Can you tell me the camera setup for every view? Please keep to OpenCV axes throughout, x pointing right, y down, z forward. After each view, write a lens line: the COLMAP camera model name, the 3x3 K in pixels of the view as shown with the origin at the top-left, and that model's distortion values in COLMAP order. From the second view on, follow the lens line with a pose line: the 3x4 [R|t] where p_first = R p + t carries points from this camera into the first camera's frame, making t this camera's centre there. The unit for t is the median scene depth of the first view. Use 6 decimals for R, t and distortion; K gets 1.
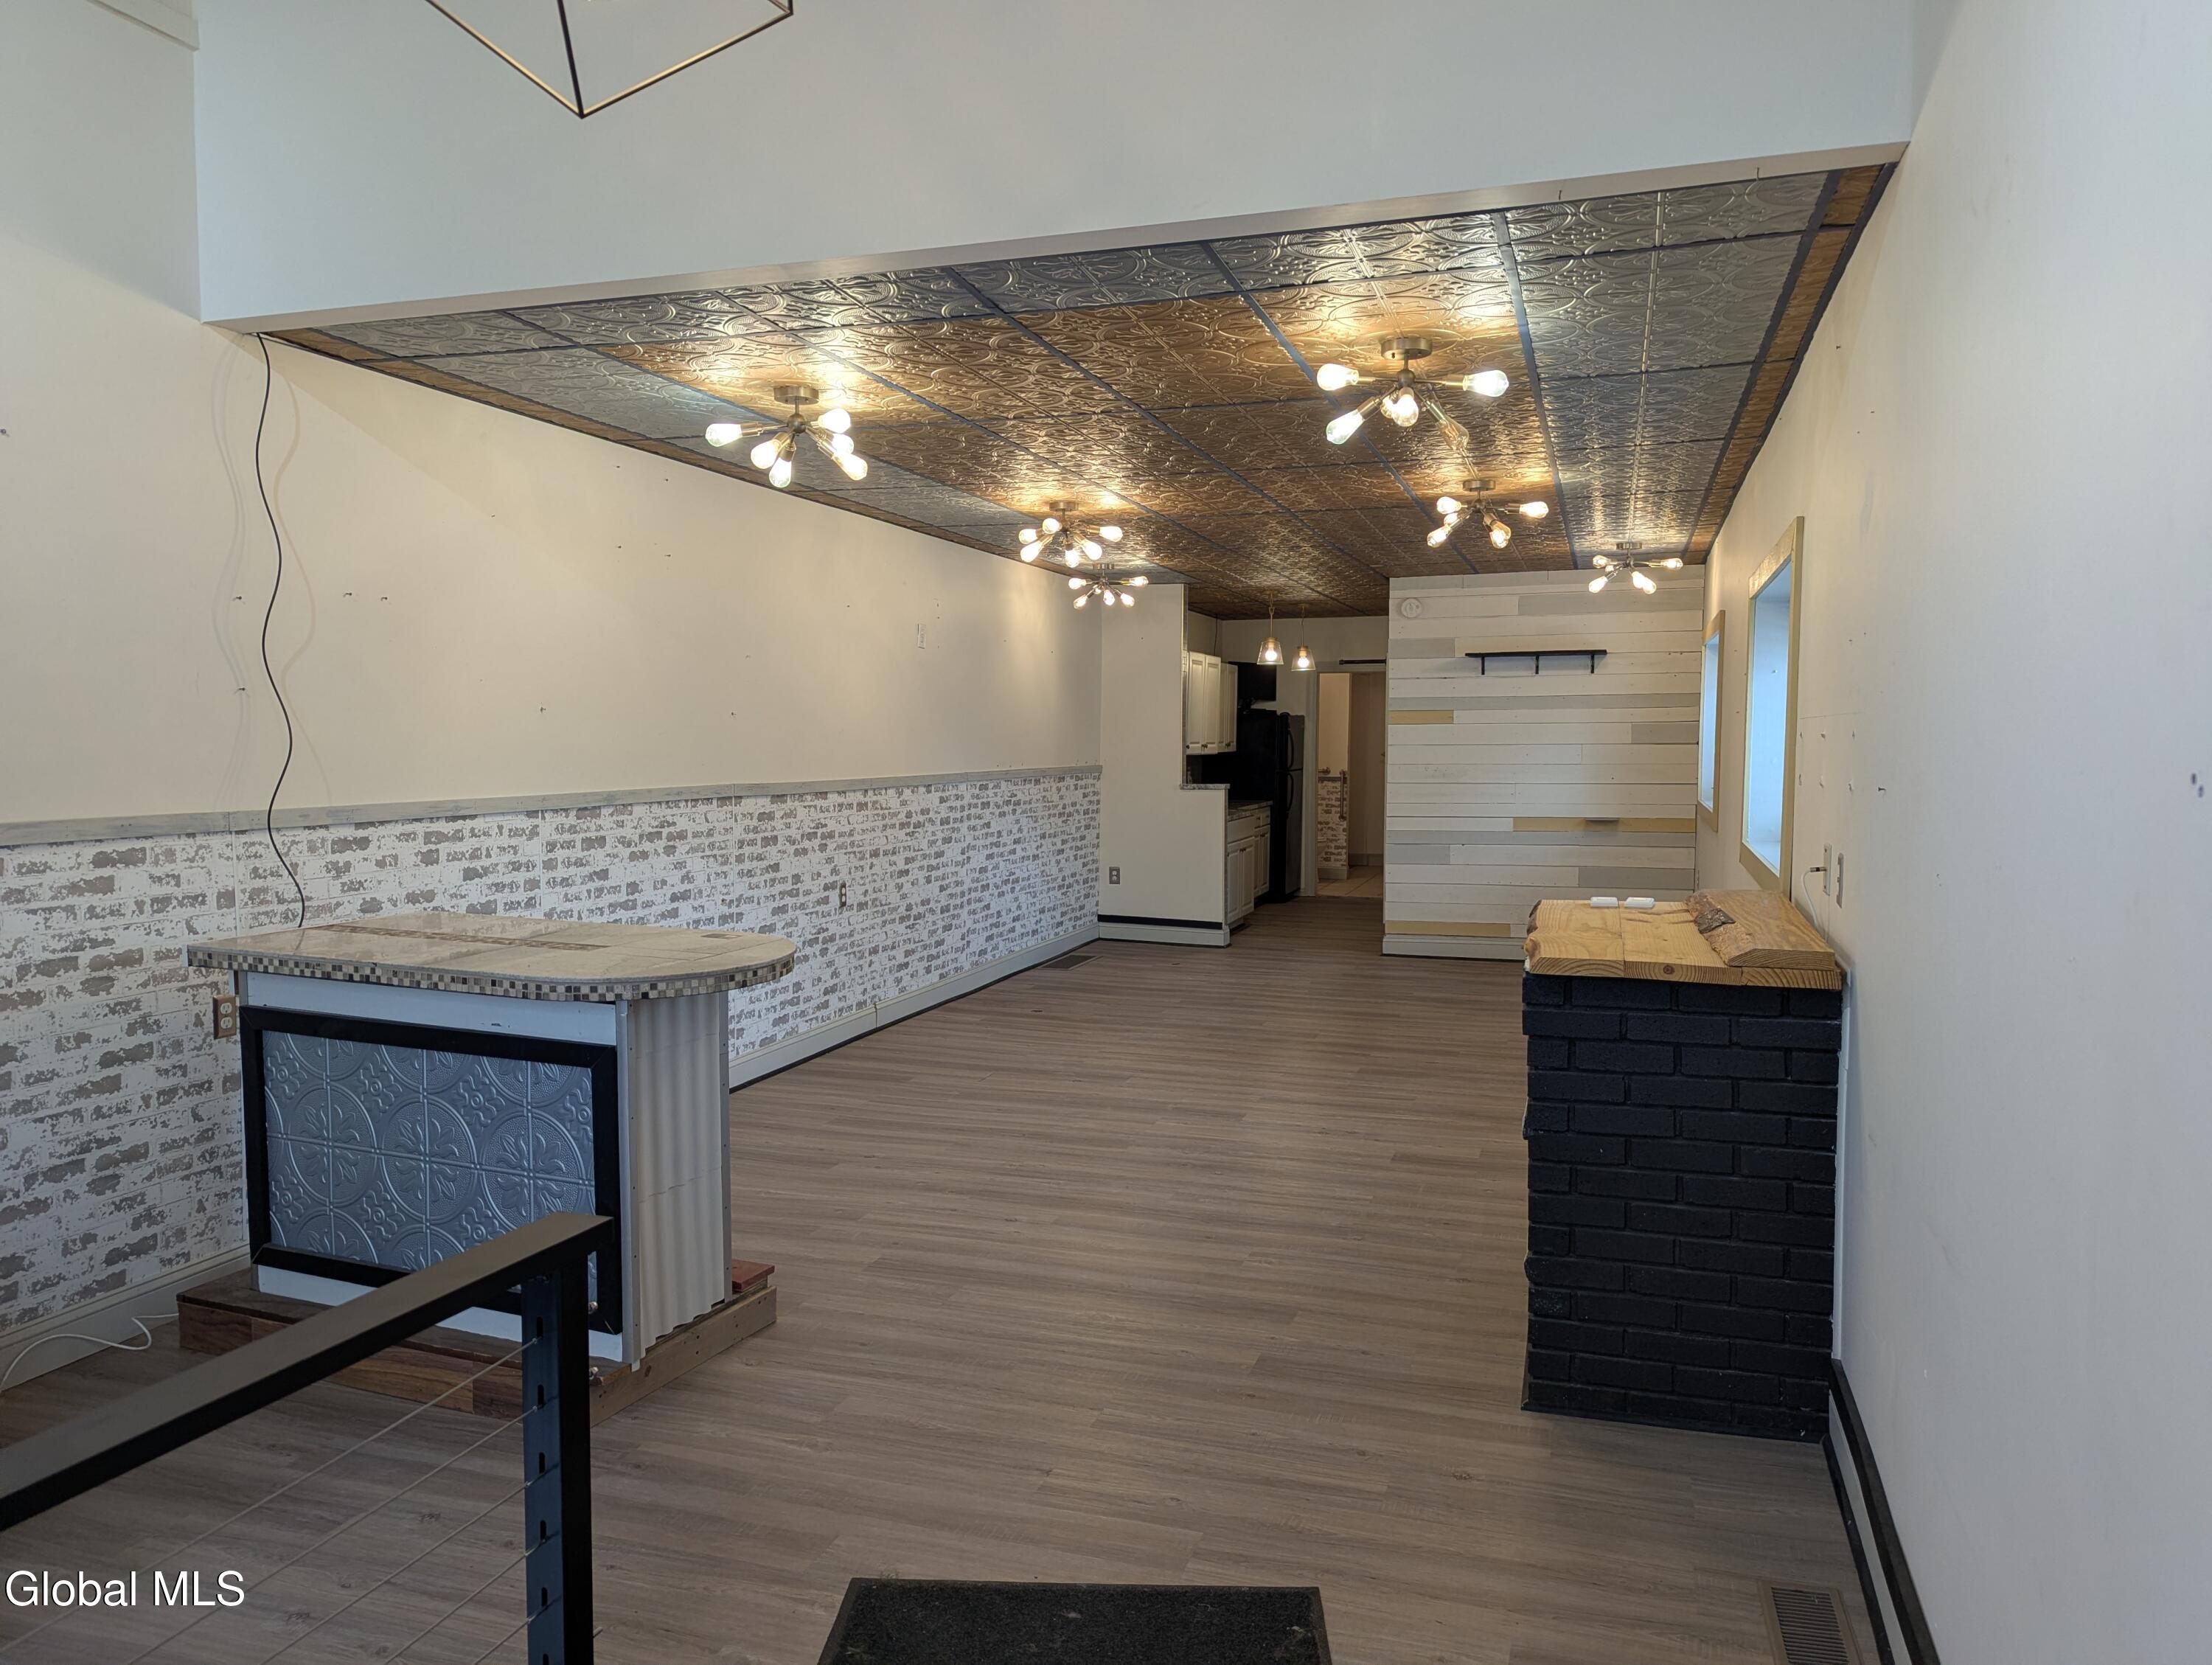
lens RADIAL K [[1540.7, 0, 1099.9], [0, 1540.7, 833.6], [0, 0, 1]] dist [0.060991, -0.050490]
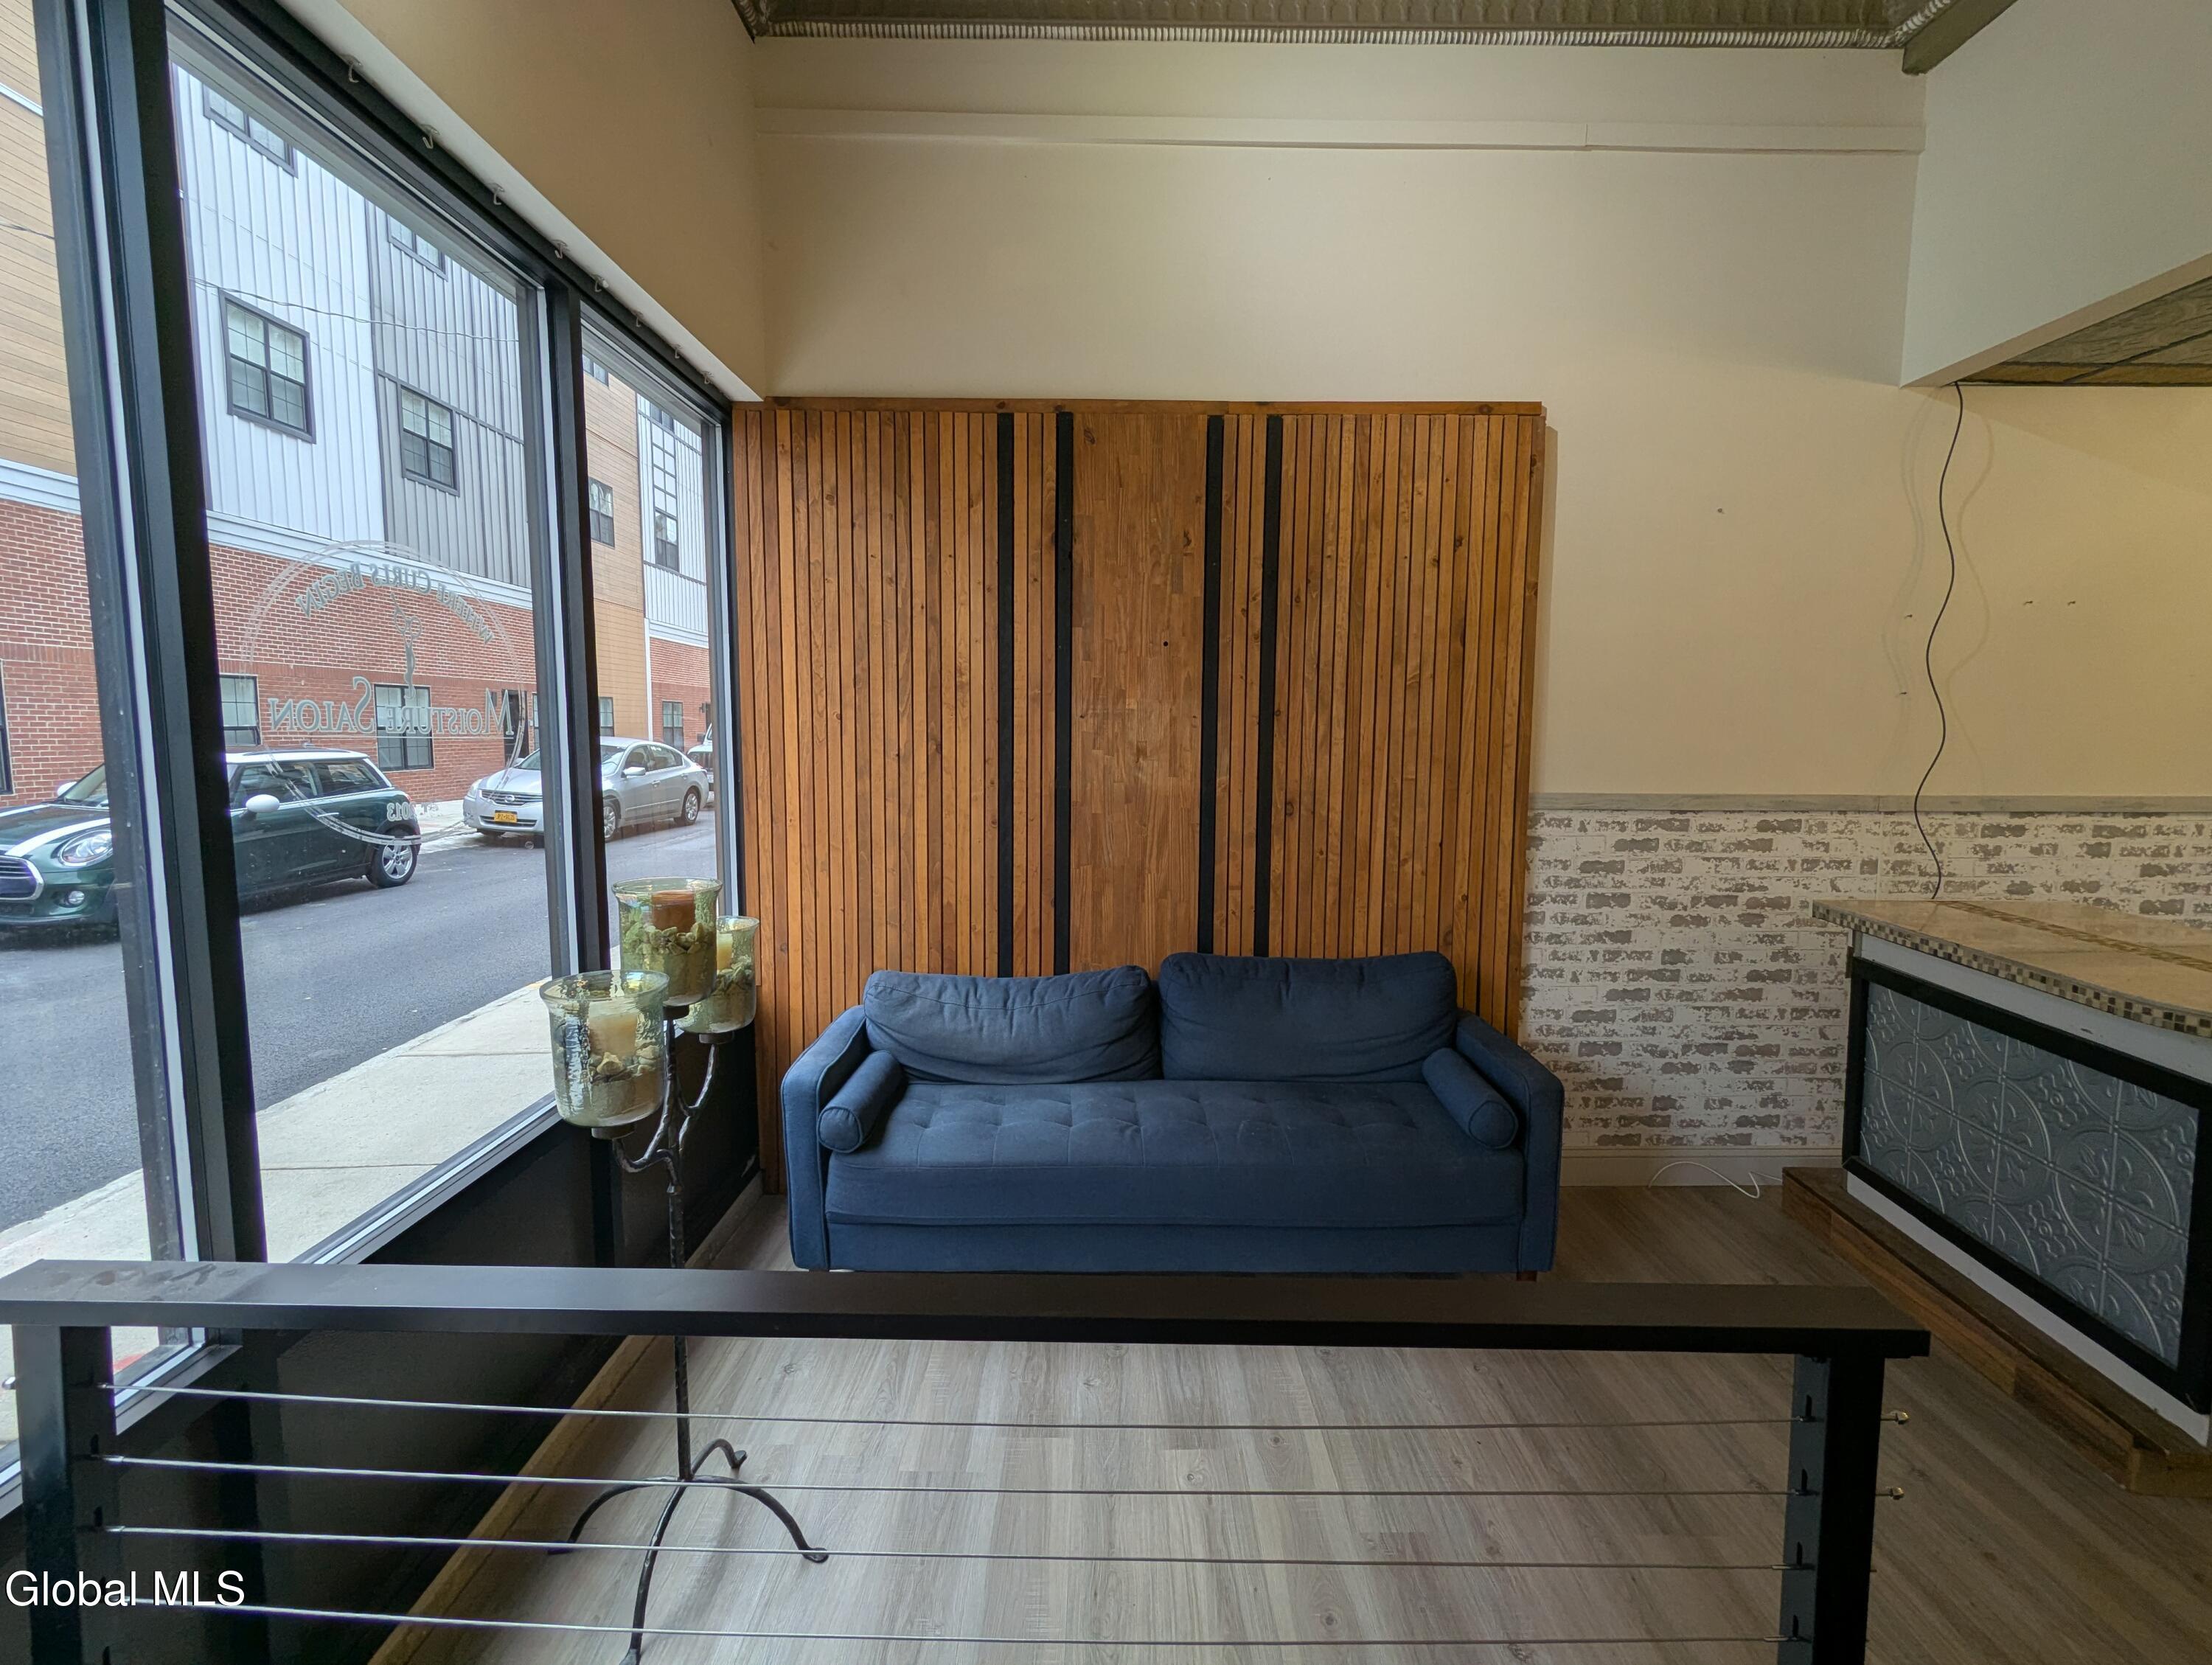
lens RADIAL K [[1043.1, 0, 1103.7], [0, 1043.1, 831.6], [0, 0, 1]] dist [-0.000709, 0.000035]
pose [[0.325015, 0.090939, -0.941326, 0.009876], [-0.062916, 0.995240, 0.074424, -0.008473], [0.943614, 0.035035, 0.329189, 0.172830]]
